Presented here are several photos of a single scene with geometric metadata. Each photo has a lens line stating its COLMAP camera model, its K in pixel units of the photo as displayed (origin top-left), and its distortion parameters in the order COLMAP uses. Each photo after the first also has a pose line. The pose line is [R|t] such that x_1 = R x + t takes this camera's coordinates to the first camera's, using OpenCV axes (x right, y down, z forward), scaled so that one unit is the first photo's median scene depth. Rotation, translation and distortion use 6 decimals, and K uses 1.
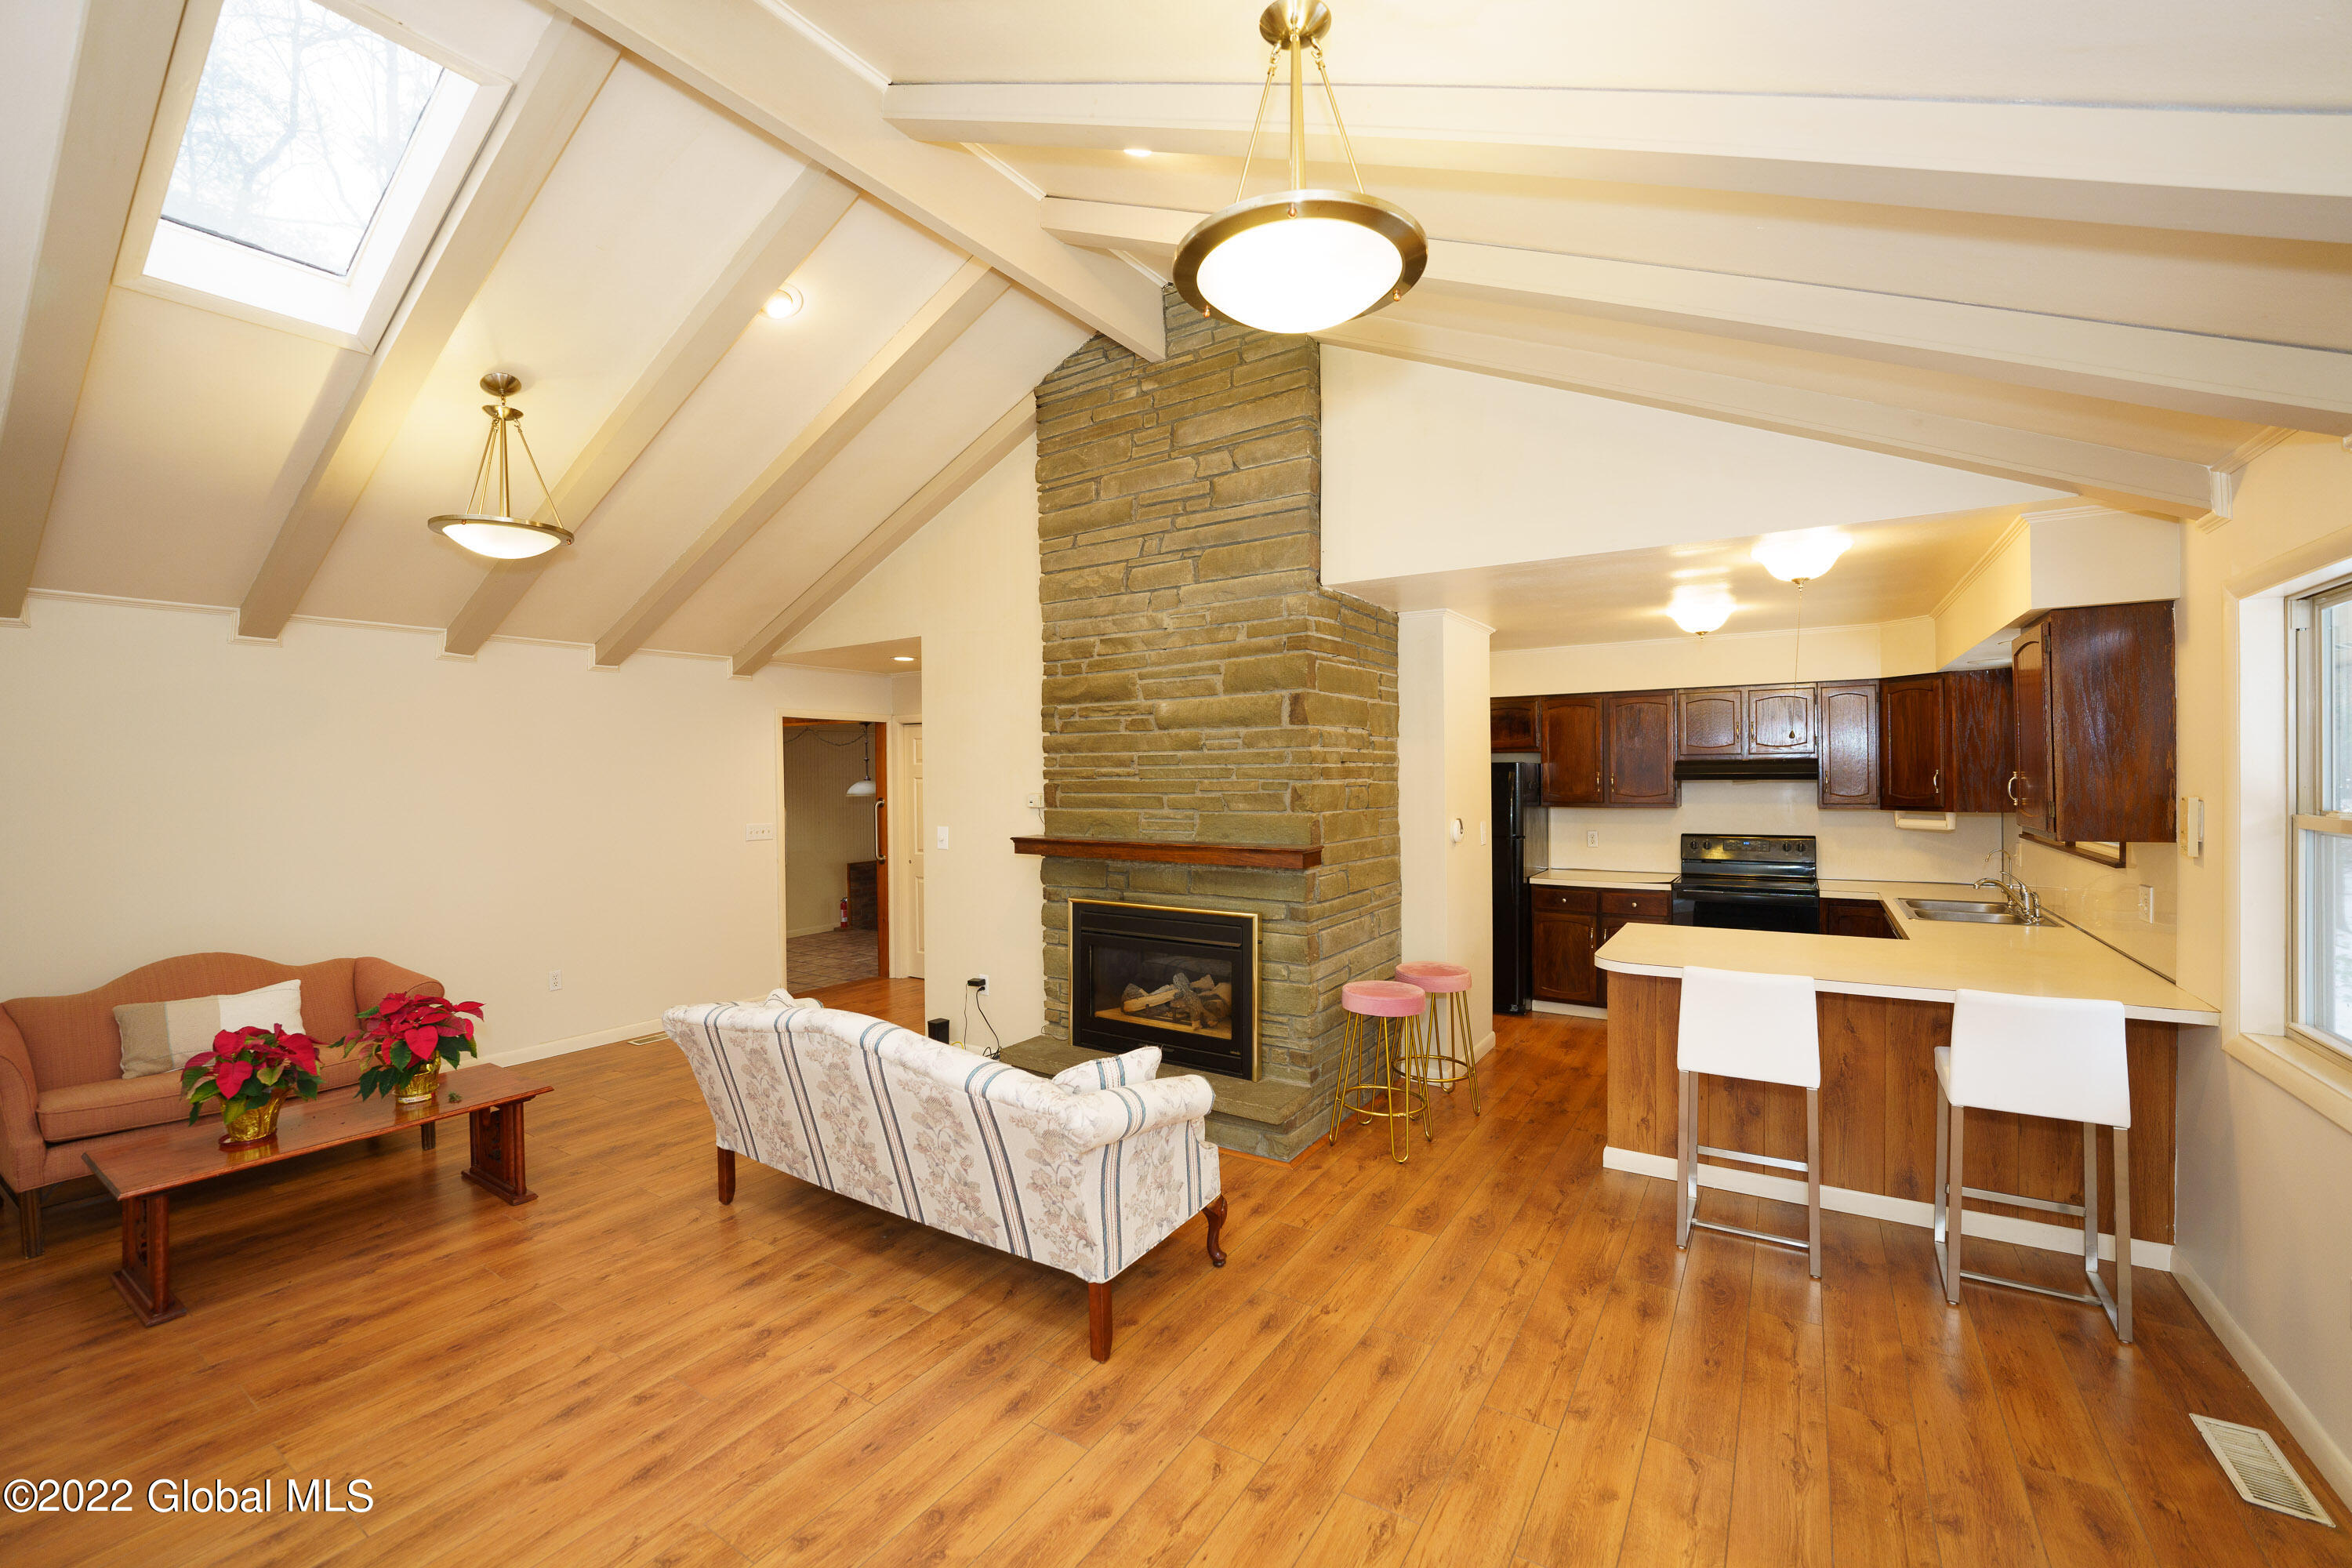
lens RADIAL K [[956.0, 0, 1173.1], [0, 956.0, 778.0], [0, 0, 1]] dist [-0.028922, 0.003830]
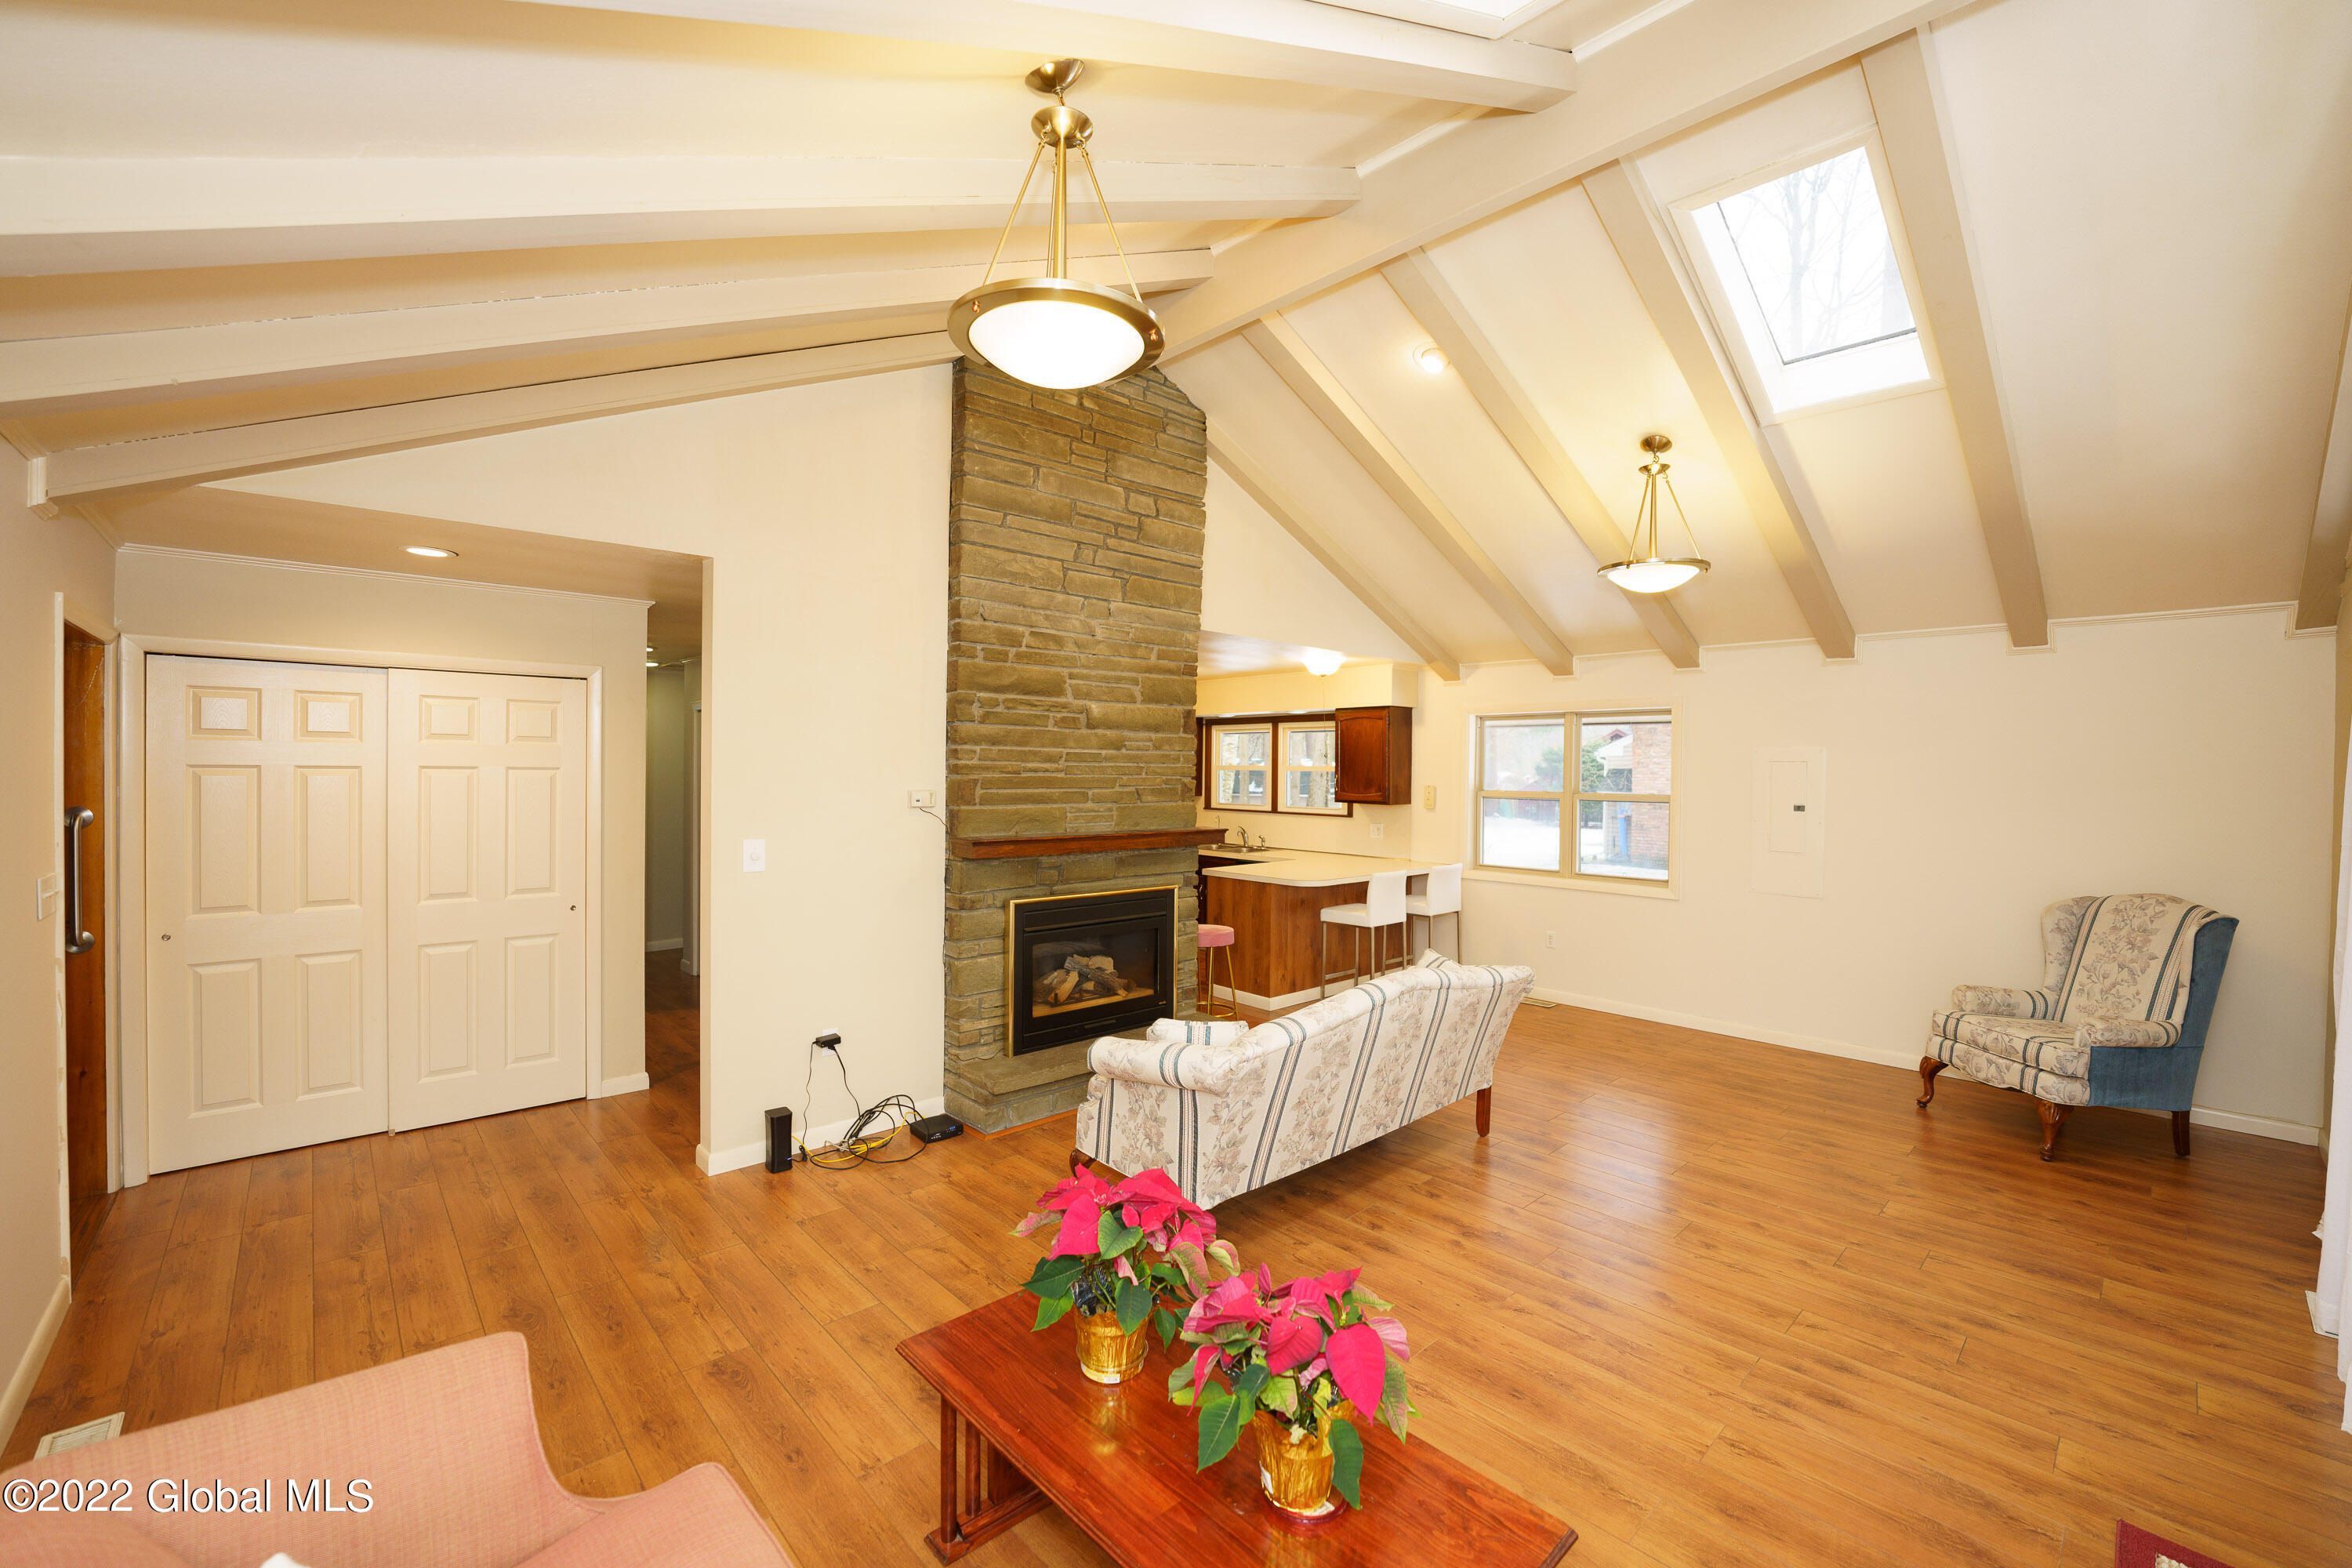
lens RADIAL K [[956.0, 0, 1173.1], [0, 956.0, 778.0], [0, 0, 1]] dist [-0.028922, 0.003830]
pose [[0.242039, 0.003681, 0.970260, -1.044996], [-0.008245, 0.999965, -0.001737, 0.005684], [-0.970232, -0.007580, 0.242061, 0.659710]]
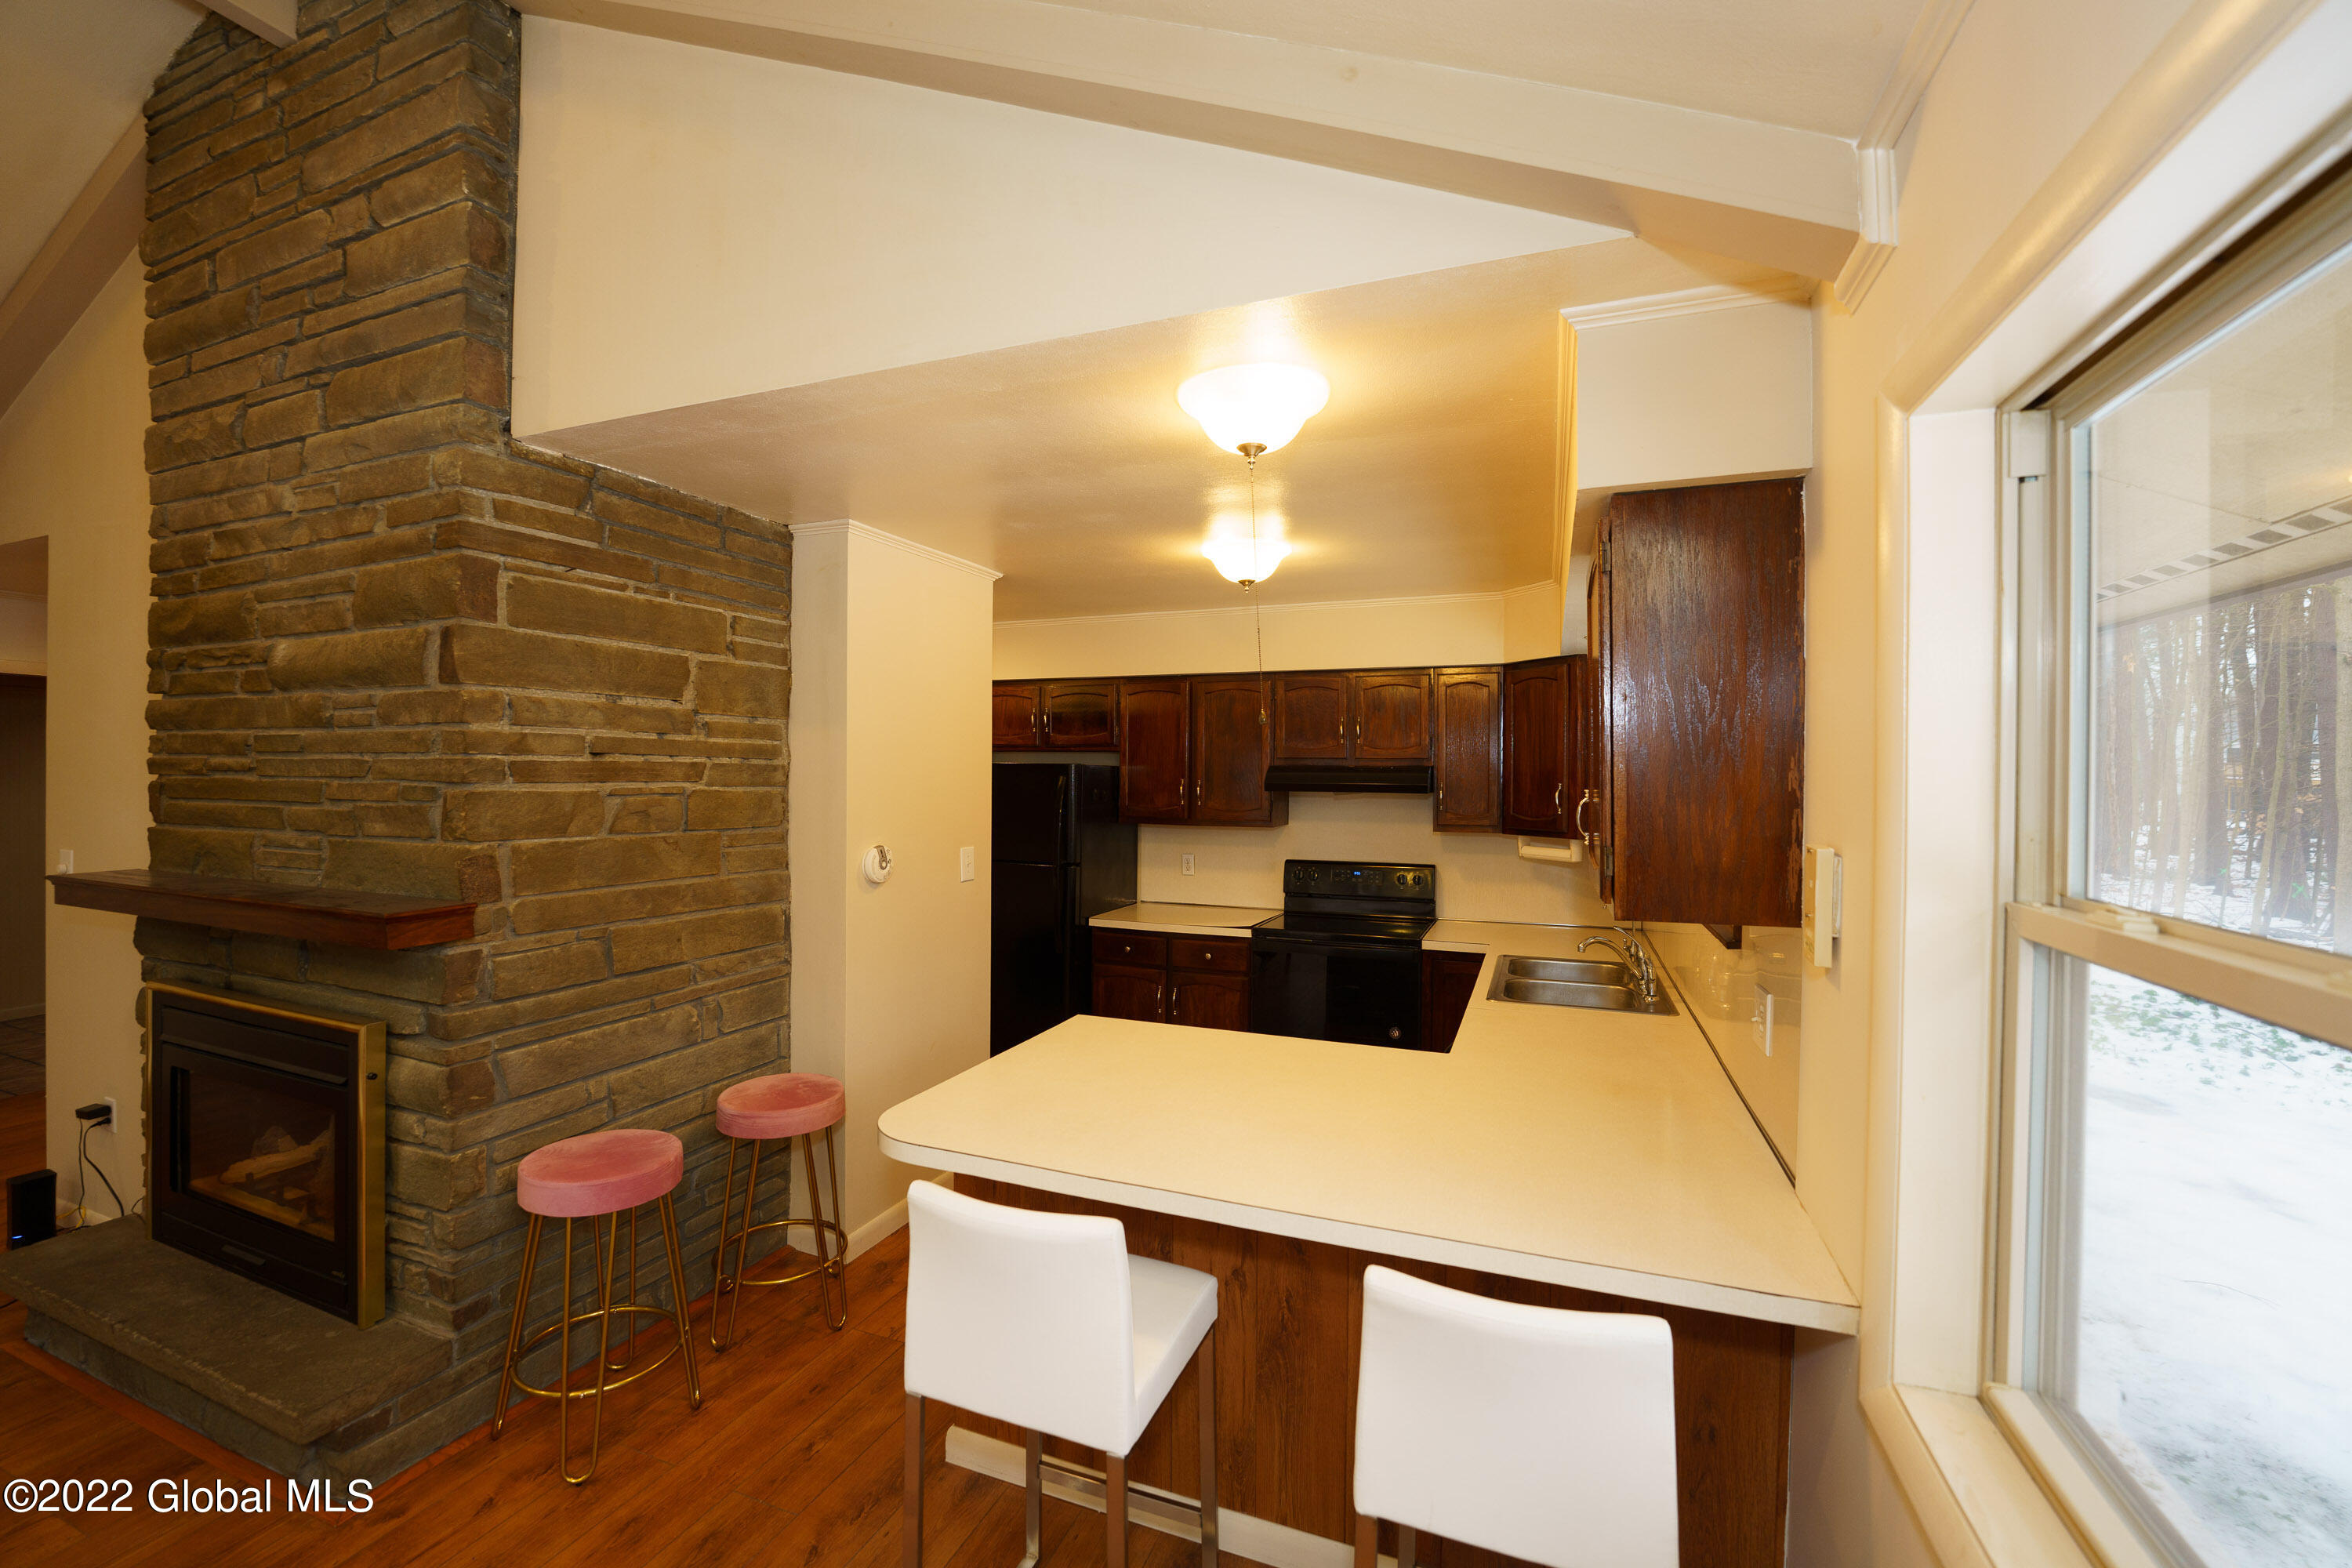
lens RADIAL K [[956.0, 0, 1173.1], [0, 956.0, 778.0], [0, 0, 1]] dist [-0.028922, 0.003830]
pose [[0.979522, 0.017543, 0.200573, 0.404070], [-0.017367, 0.999846, -0.002633, -0.006503], [-0.200588, -0.000904, 0.979675, 0.354079]]
